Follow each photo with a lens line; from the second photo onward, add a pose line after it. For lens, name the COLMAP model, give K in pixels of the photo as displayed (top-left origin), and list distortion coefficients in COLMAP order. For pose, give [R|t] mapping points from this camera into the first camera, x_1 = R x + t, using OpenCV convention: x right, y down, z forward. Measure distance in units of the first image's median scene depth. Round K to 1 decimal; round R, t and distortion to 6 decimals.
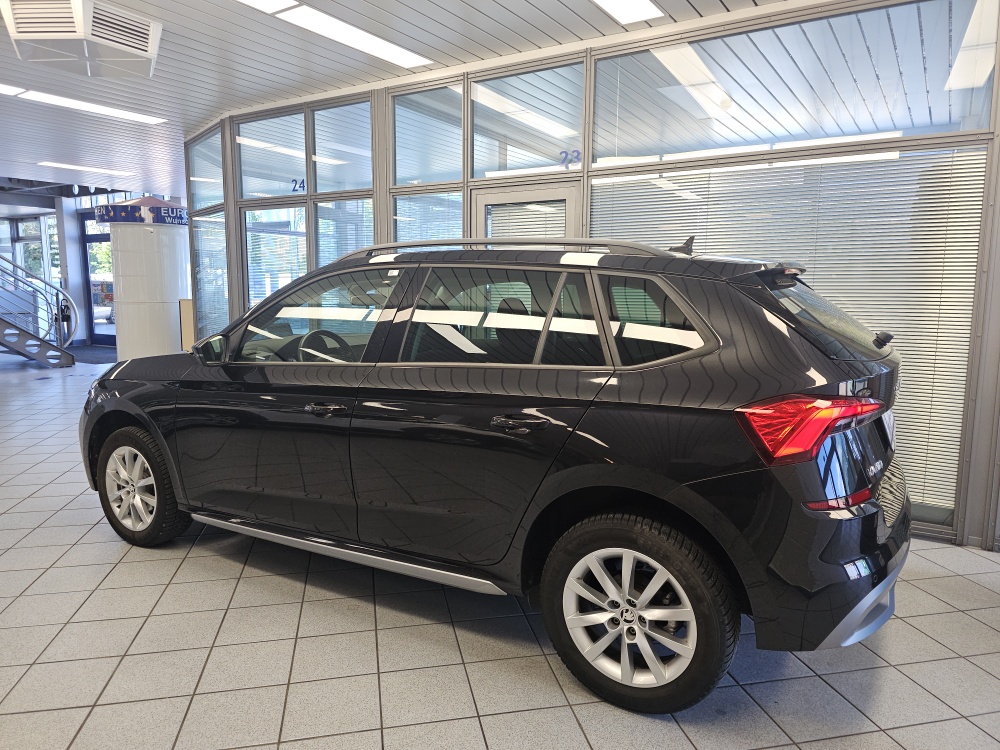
lens RADIAL K [[671.3, 0, 499.8], [0, 671.3, 360.8], [0, 0, 1]] dist [0.048153, -0.056833]
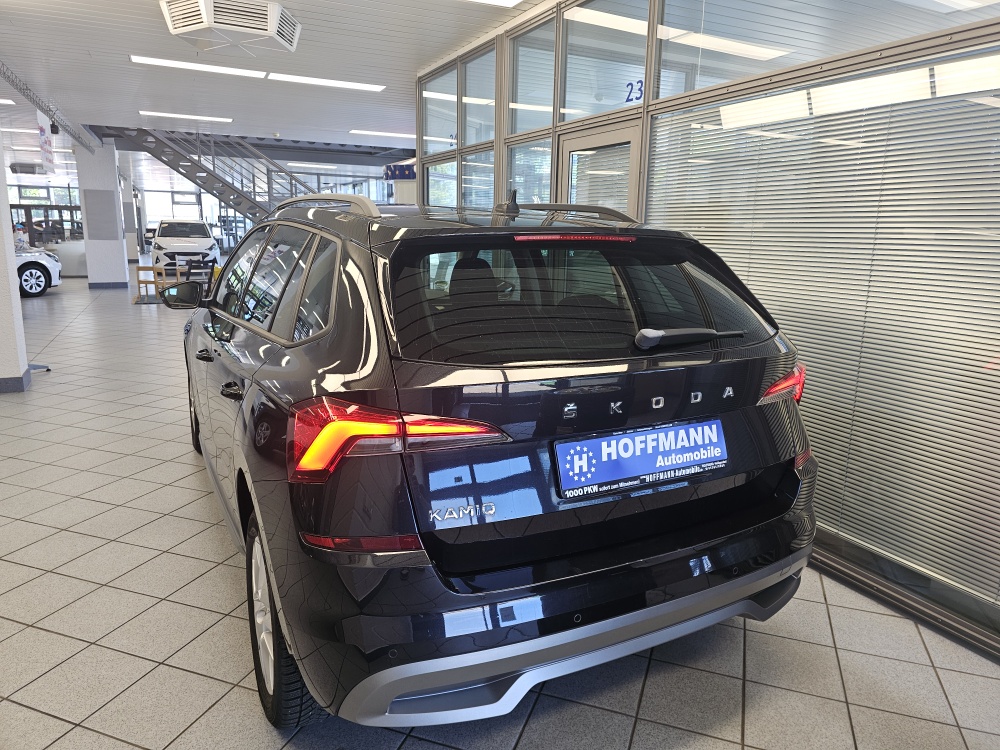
lens RADIAL K [[671.3, 0, 499.8], [0, 671.3, 360.8], [0, 0, 1]] dist [0.048153, -0.056833]
pose [[0.845281, 0.116509, -0.521465, 0.430639], [-0.079467, 0.992496, 0.092937, -0.035504], [0.528379, -0.037119, 0.848197, 0.195762]]
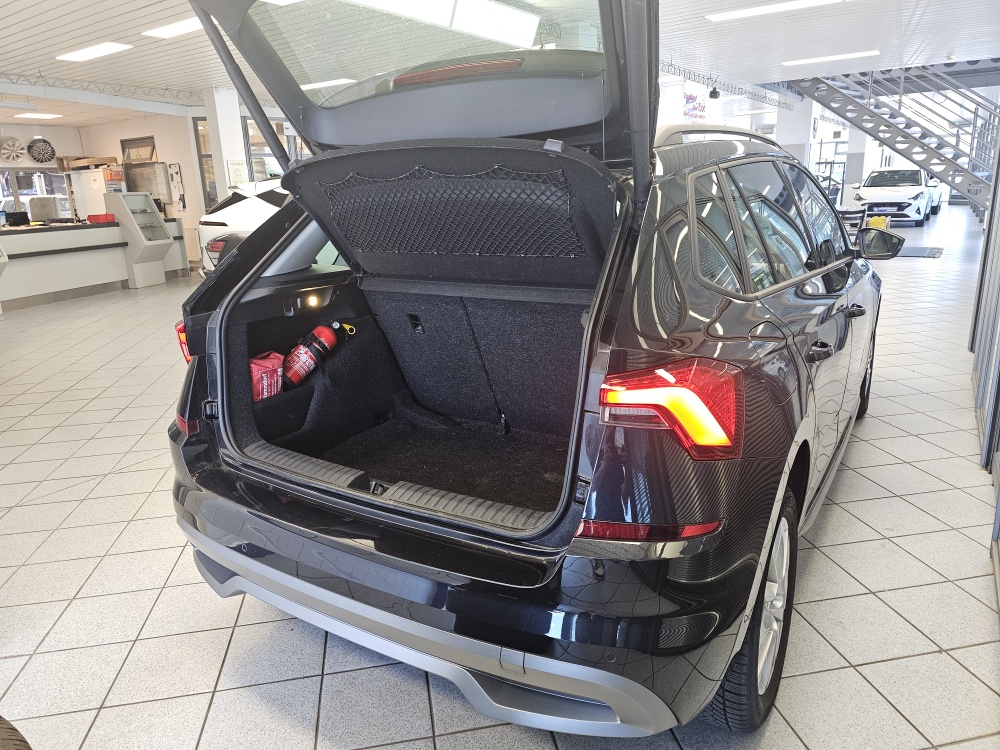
lens RADIAL K [[671.3, 0, 499.8], [0, 671.3, 360.8], [0, 0, 1]] dist [0.048153, -0.056833]
pose [[-0.031134, 0.250253, -0.967680, 0.611671], [-0.081740, 0.964269, 0.252001, -0.079564], [0.996167, 0.086944, -0.009566, 0.616366]]
